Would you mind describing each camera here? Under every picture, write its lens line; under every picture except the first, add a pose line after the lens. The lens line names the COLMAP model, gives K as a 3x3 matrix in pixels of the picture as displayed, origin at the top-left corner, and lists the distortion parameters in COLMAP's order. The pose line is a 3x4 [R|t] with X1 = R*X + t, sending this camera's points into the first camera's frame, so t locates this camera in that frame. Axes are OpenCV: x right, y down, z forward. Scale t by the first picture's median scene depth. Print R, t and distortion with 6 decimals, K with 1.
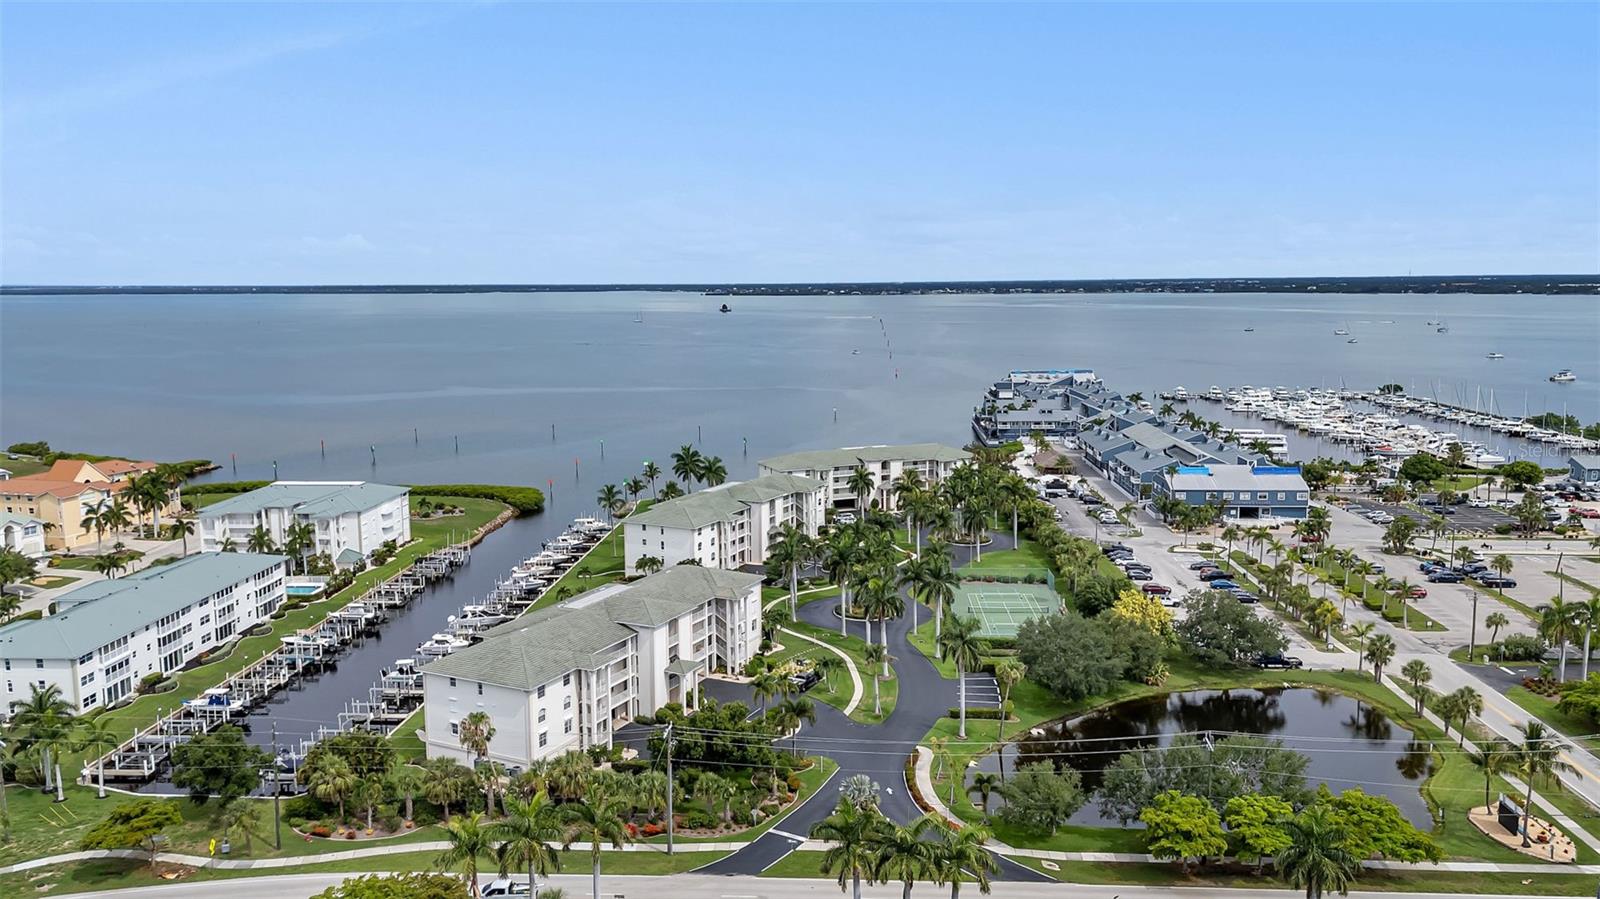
lens RADIAL K [[1152.7, 0, 798.3], [0, 1152.7, 452.3], [0, 0, 1]] dist [0.040409, -0.012821]
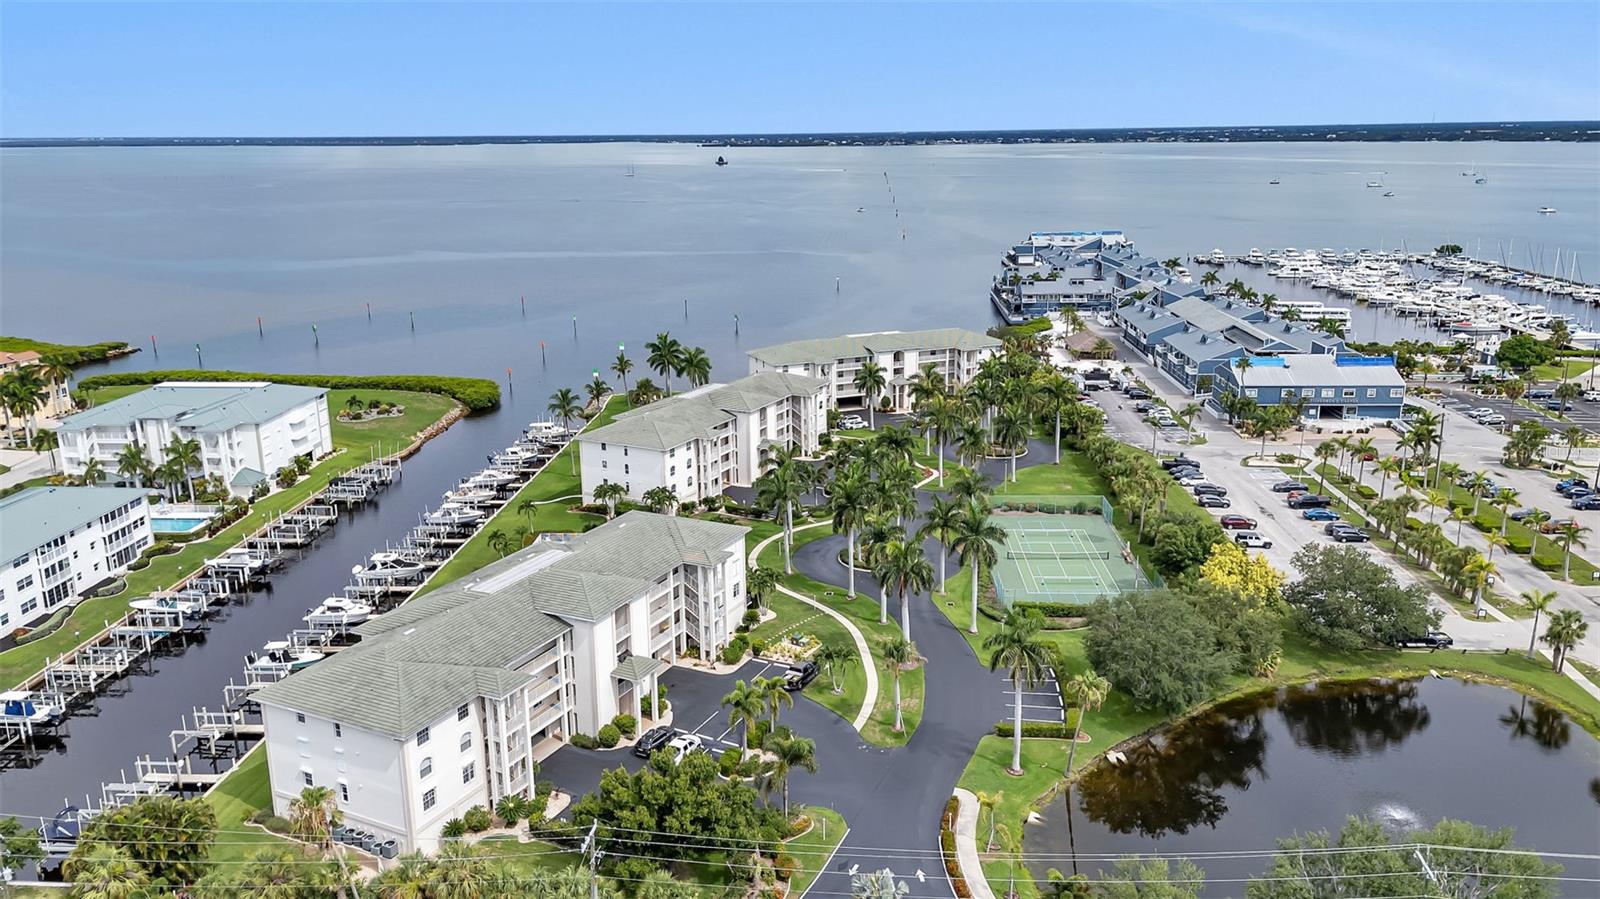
lens RADIAL K [[1152.7, 0, 800.9], [0, 1152.7, 451.8], [0, 0, 1]] dist [0.040409, -0.012821]
pose [[0.999994, -0.003353, 0.000882, 0.003522], [0.003219, 0.992447, 0.122628, -0.027695], [-0.001286, -0.122624, 0.992452, 0.185146]]
